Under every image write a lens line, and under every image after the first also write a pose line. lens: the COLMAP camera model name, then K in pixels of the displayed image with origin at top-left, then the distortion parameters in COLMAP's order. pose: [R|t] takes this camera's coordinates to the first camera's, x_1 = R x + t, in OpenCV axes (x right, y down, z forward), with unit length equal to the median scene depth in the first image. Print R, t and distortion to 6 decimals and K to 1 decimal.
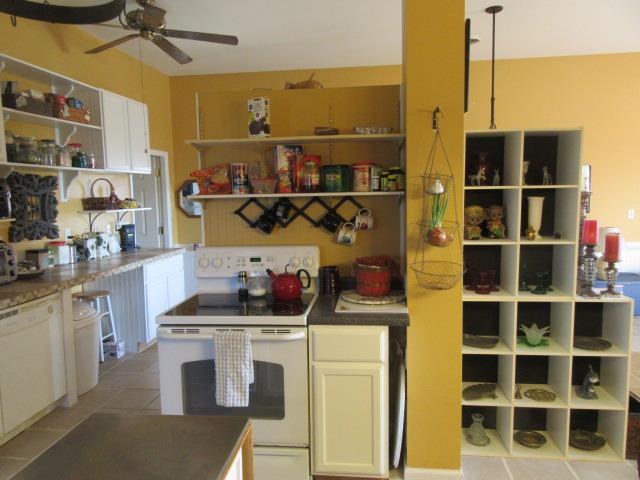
lens RADIAL K [[482.4, 0, 319.6], [0, 482.4, 238.4], [0, 0, 1]] dist [0.009602, -0.000866]
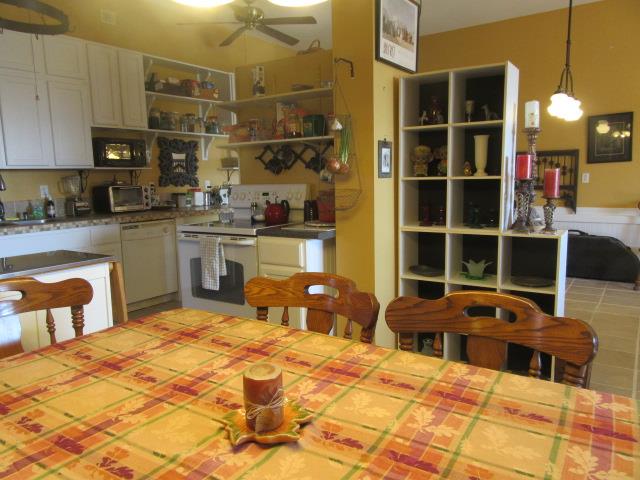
lens RADIAL K [[482.4, 0, 319.8], [0, 482.4, 237.0], [0, 0, 1]] dist [0.009602, -0.000866]
pose [[0.885992, 0.057858, -0.460076, 0.519447], [-0.038961, 0.997965, 0.050472, 0.076788], [0.462060, -0.026793, 0.886444, -0.069511]]
